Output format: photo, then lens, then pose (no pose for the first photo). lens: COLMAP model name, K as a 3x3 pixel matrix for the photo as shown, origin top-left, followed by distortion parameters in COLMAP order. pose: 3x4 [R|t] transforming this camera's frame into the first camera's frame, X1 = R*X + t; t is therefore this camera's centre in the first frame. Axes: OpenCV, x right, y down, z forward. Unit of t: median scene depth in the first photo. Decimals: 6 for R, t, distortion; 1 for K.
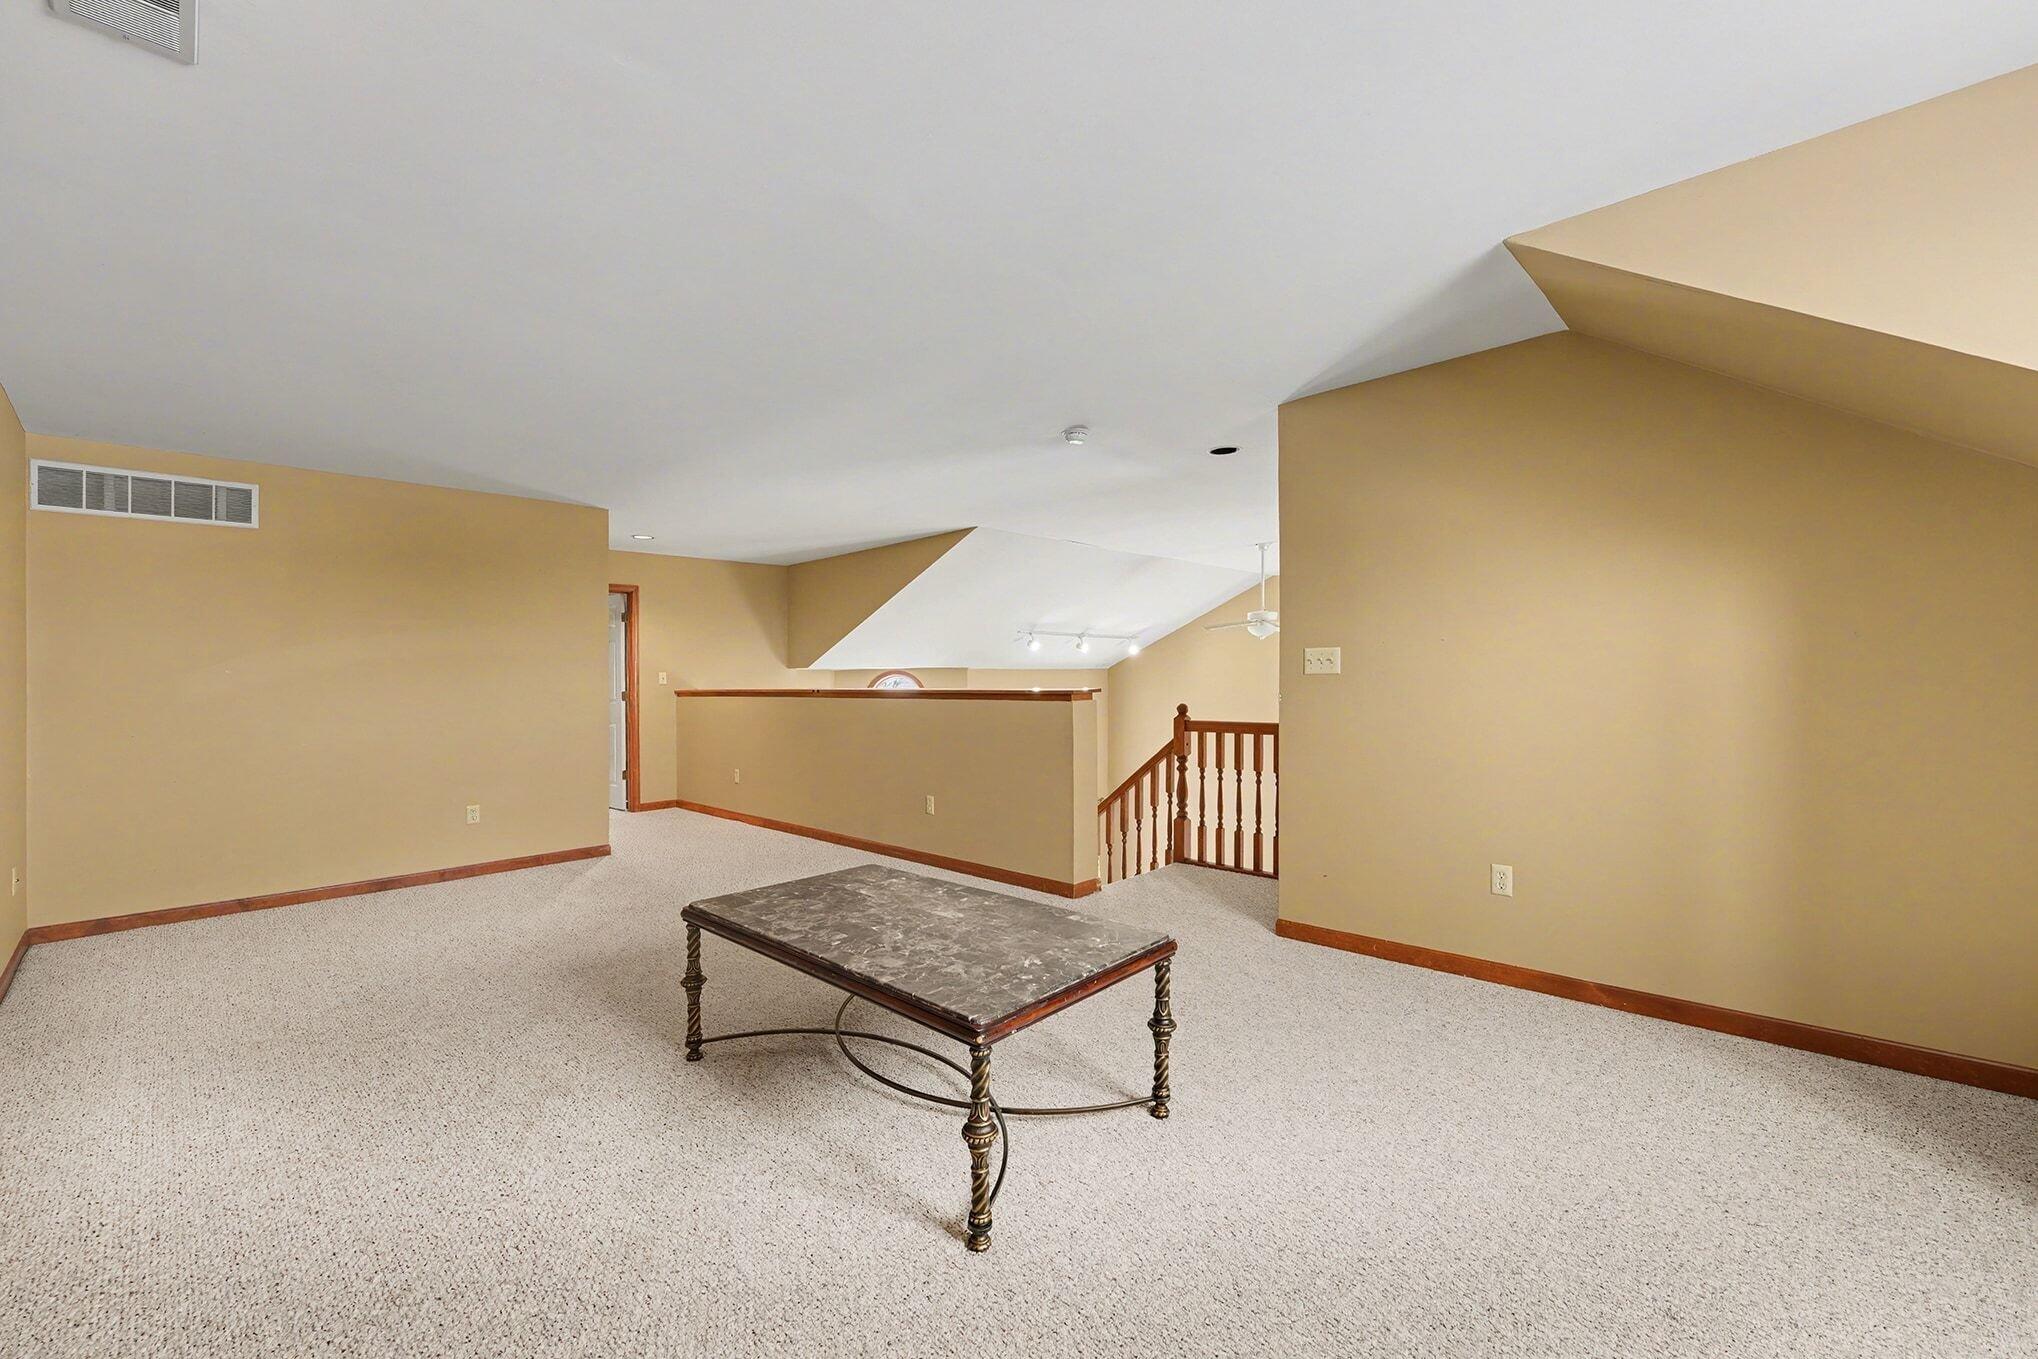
lens RADIAL K [[815.6, 0, 1025.3], [0, 815.6, 675.4], [0, 0, 1]] dist [-0.000647, -0.000162]
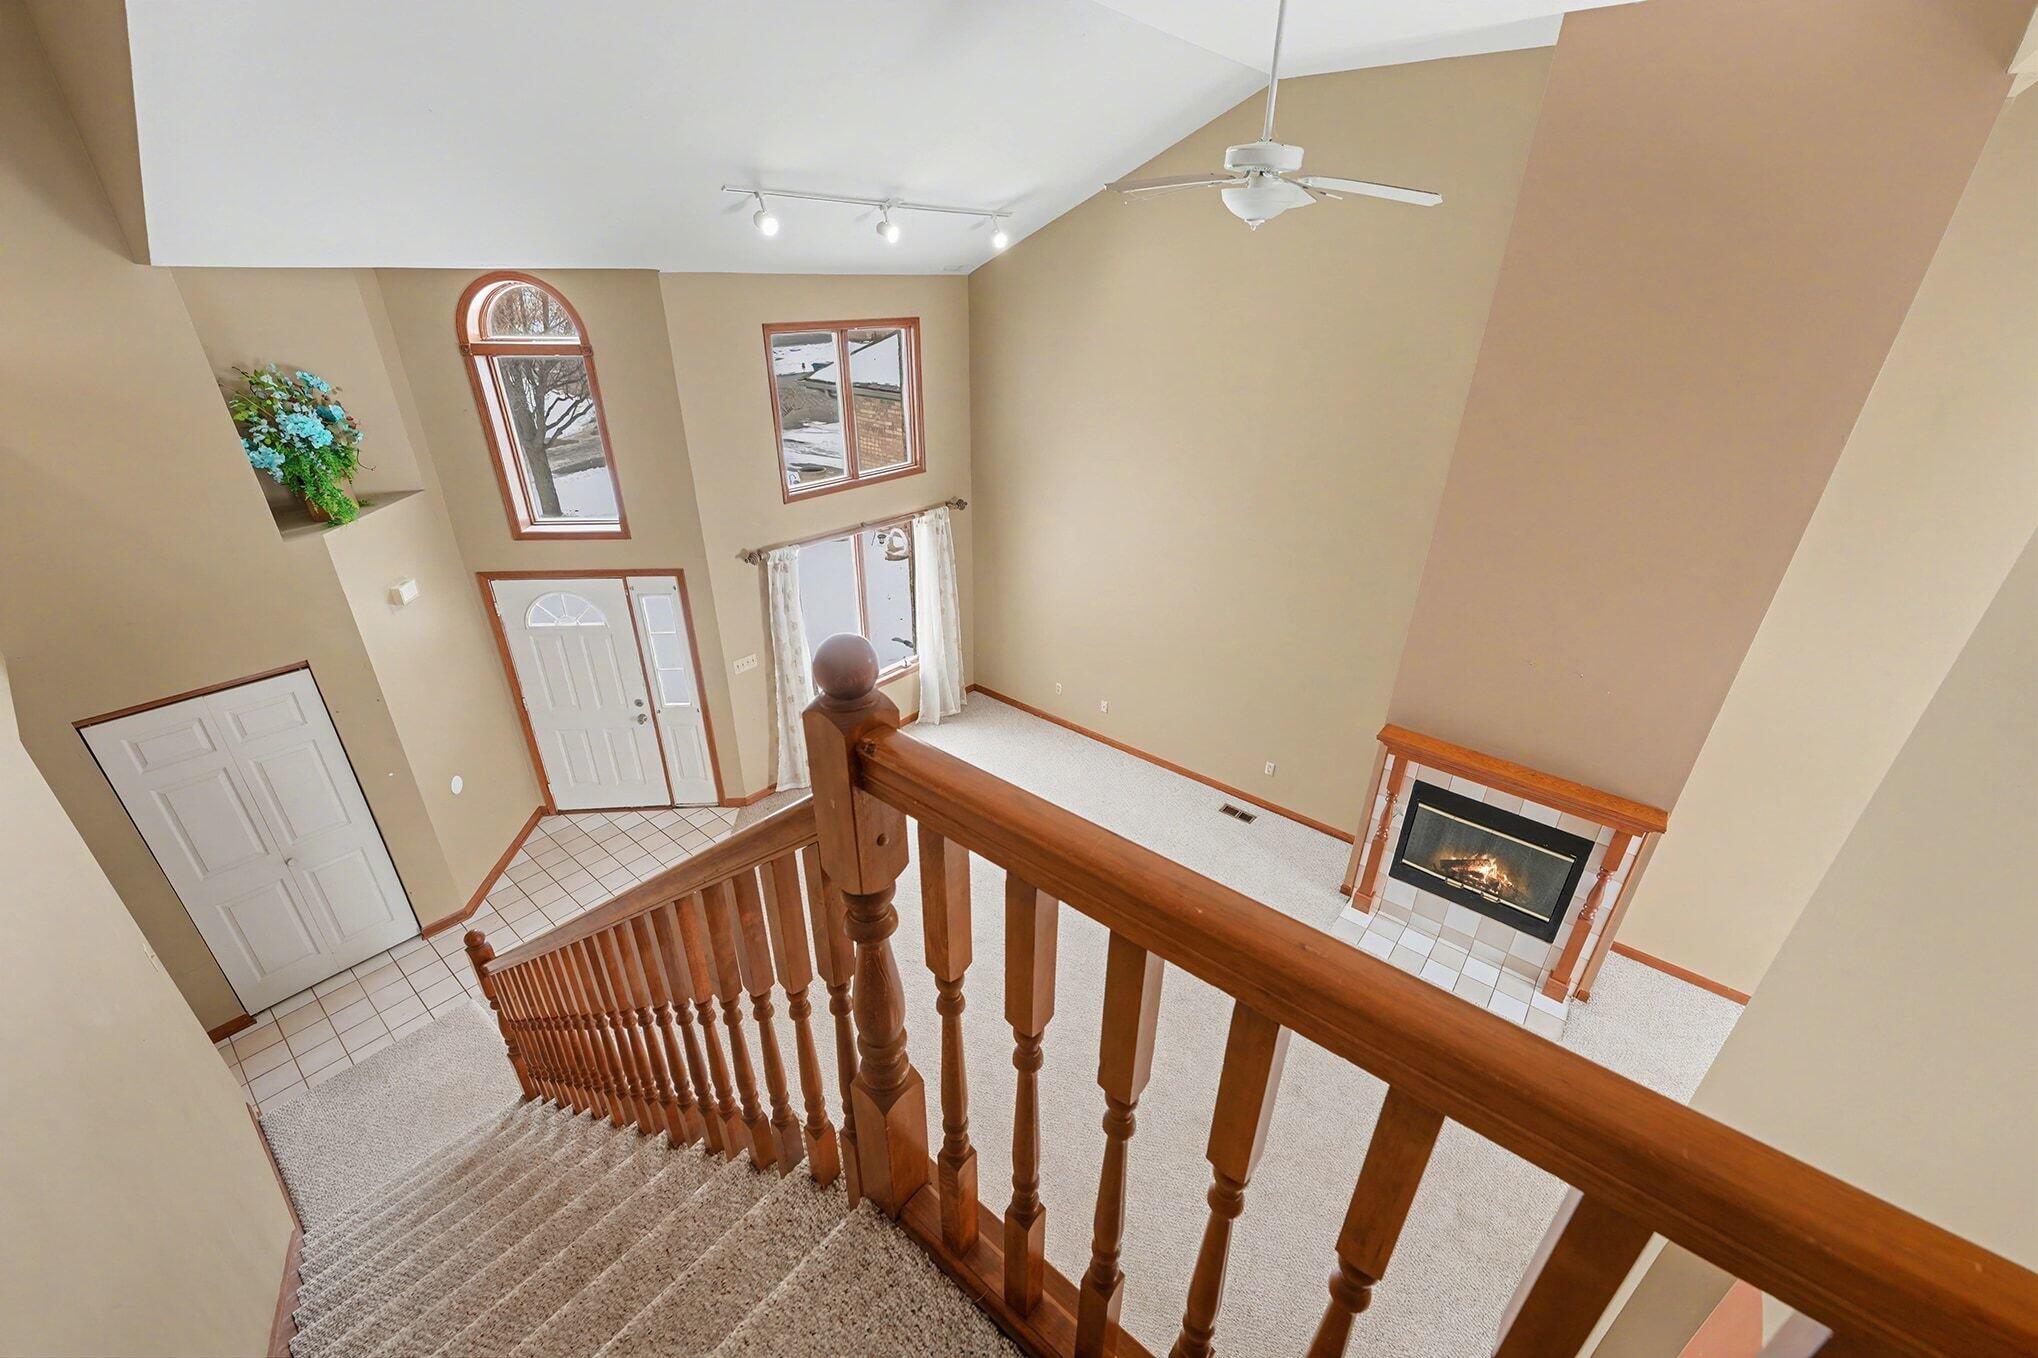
lens RADIAL K [[792.2, 0, 1046.2], [0, 792.2, 697.3], [0, 0, 1]] dist [-0.000166, -0.000218]
pose [[0.994414, -0.020839, 0.103469, 0.117526], [-0.031151, 0.878698, 0.476361, -0.019199], [-0.100845, -0.476923, 0.873141, 0.458244]]
